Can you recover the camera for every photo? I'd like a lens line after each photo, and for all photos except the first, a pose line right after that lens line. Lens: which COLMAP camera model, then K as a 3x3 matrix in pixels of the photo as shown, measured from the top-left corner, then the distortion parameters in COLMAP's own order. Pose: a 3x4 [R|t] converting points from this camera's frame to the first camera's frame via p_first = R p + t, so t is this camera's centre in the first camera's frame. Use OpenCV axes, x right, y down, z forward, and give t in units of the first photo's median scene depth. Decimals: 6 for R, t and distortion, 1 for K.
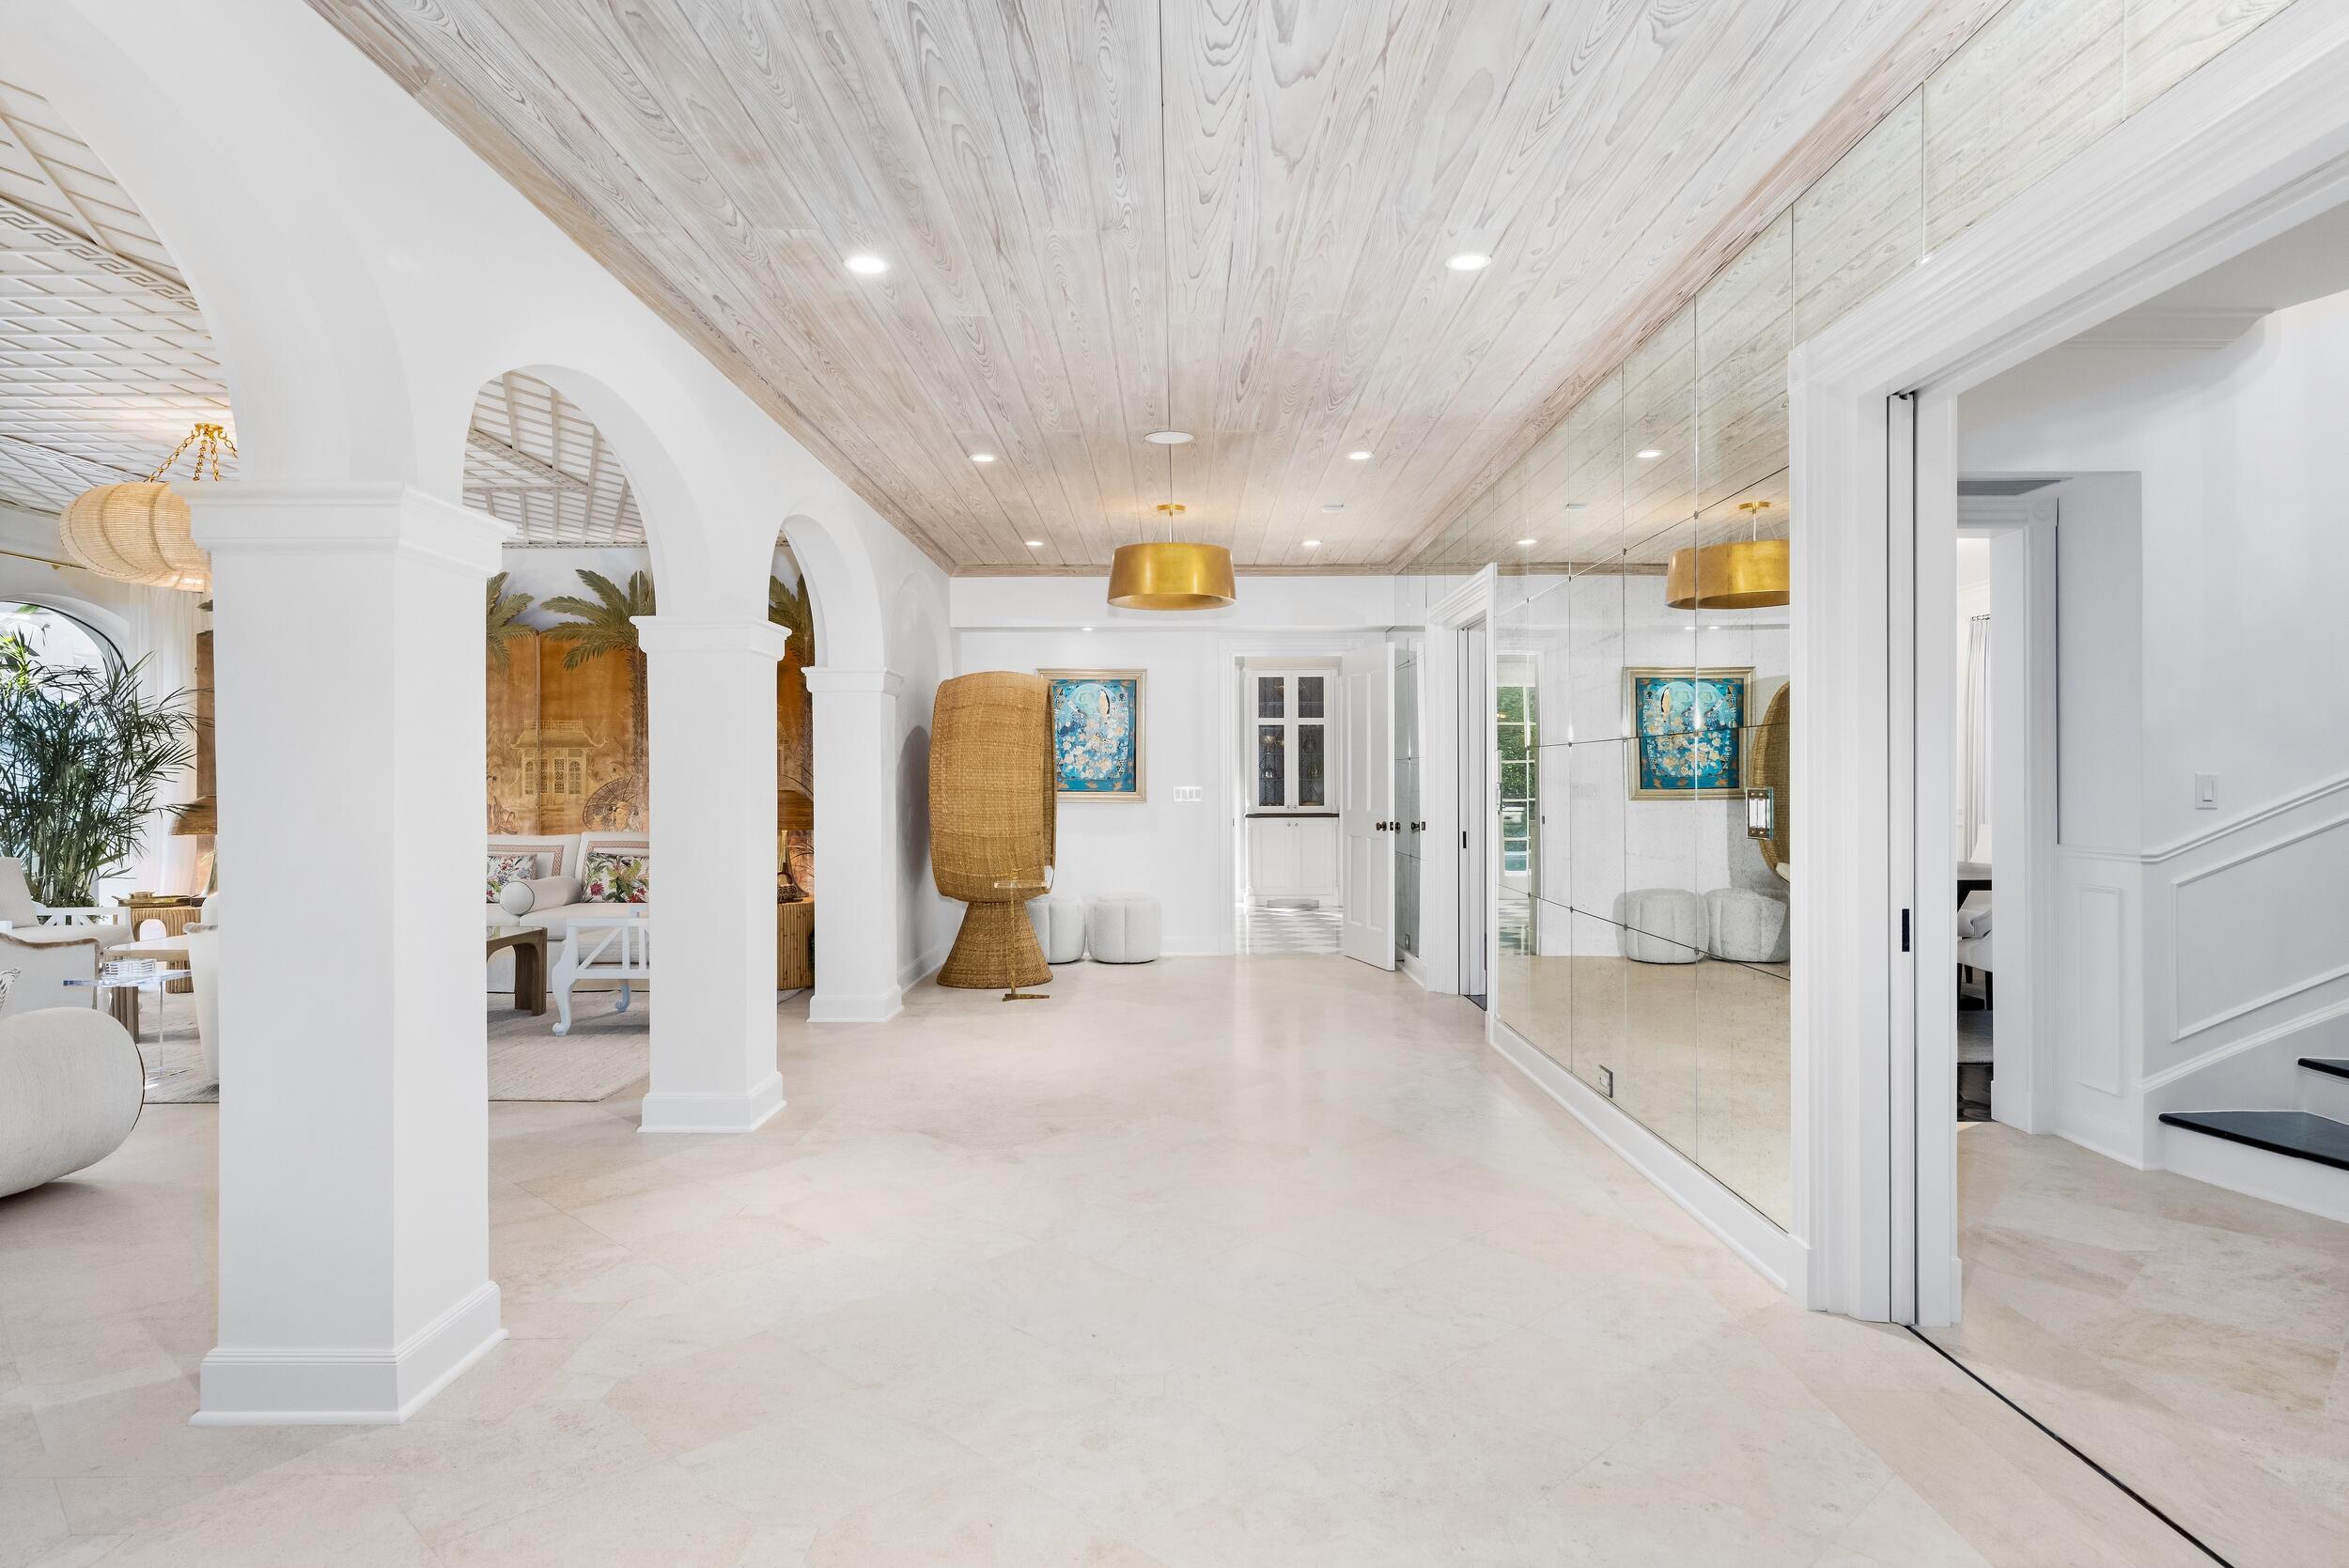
lens RADIAL K [[1287.9, 0, 1159.3], [0, 1287.9, 795.9], [0, 0, 1]] dist [0.012646, -0.001939]
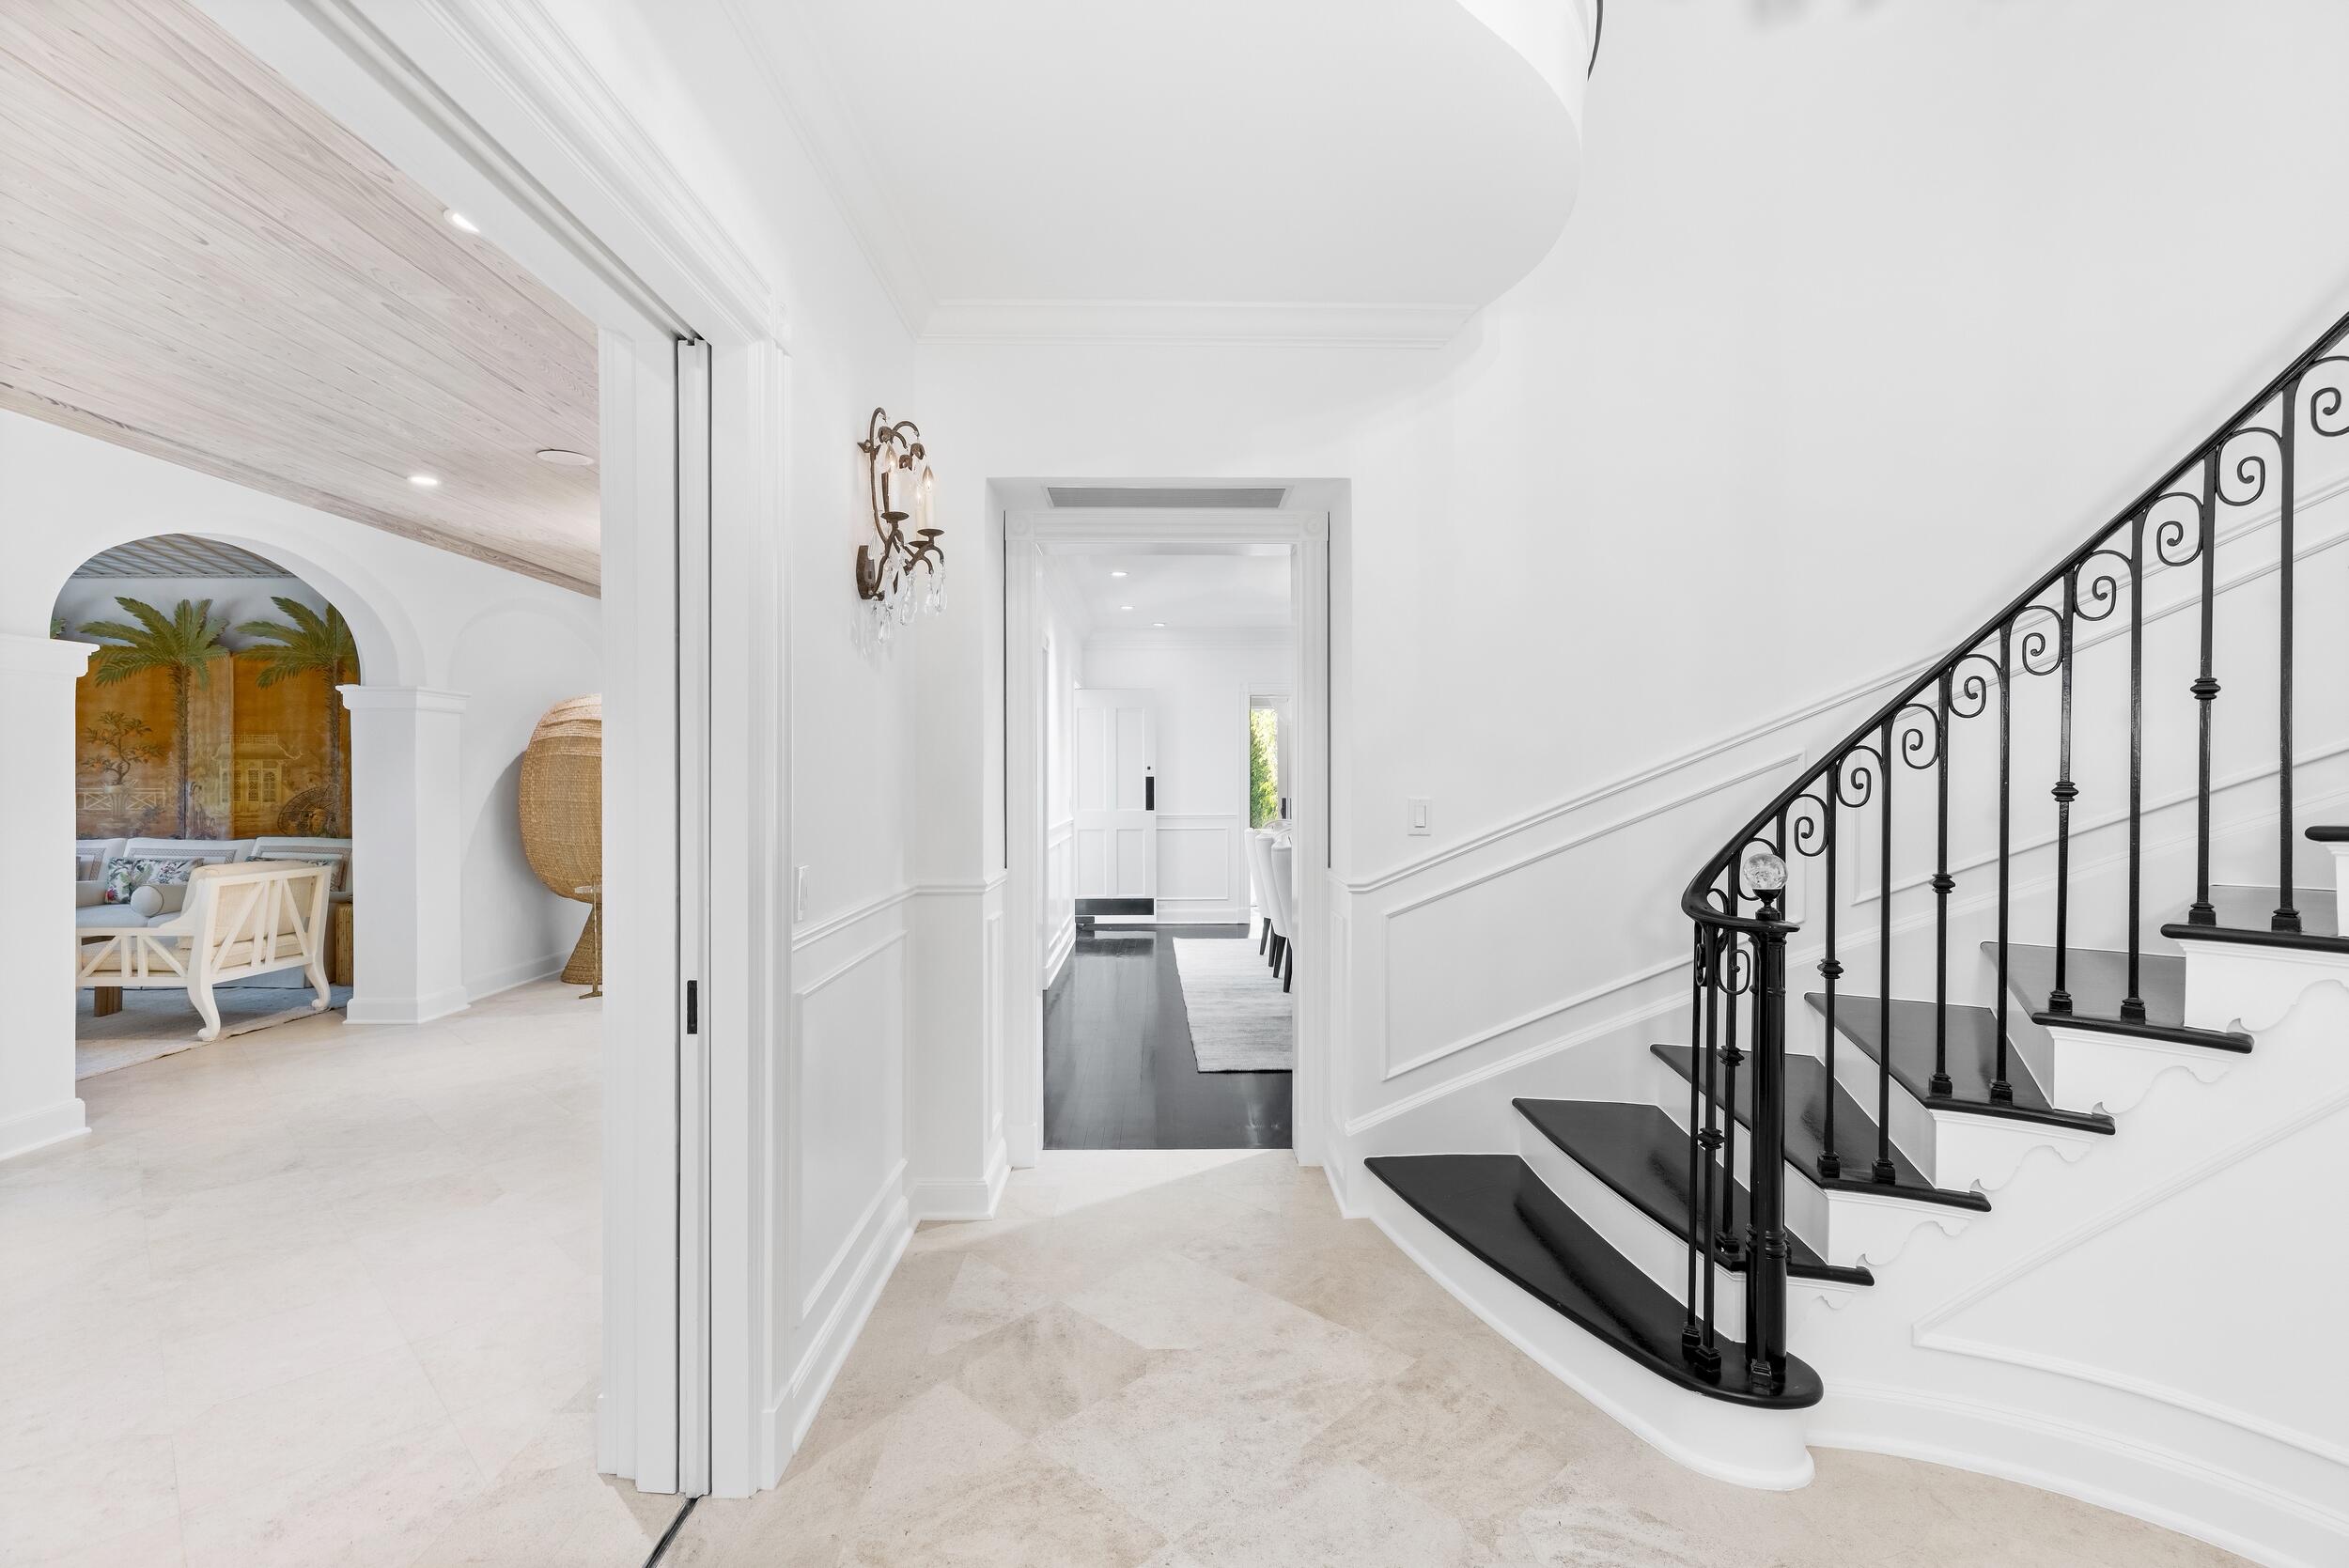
lens RADIAL K [[1019.0, 0, 1157.6], [0, 1019.0, 792.5], [0, 0, 1]] dist [0.010692, 0.000701]
pose [[0.999967, 0.001375, 0.008043, 0.310608], [-0.001372, 0.999999, -0.000363, -0.010664], [-0.008043, 0.000352, 0.999968, 0.130001]]
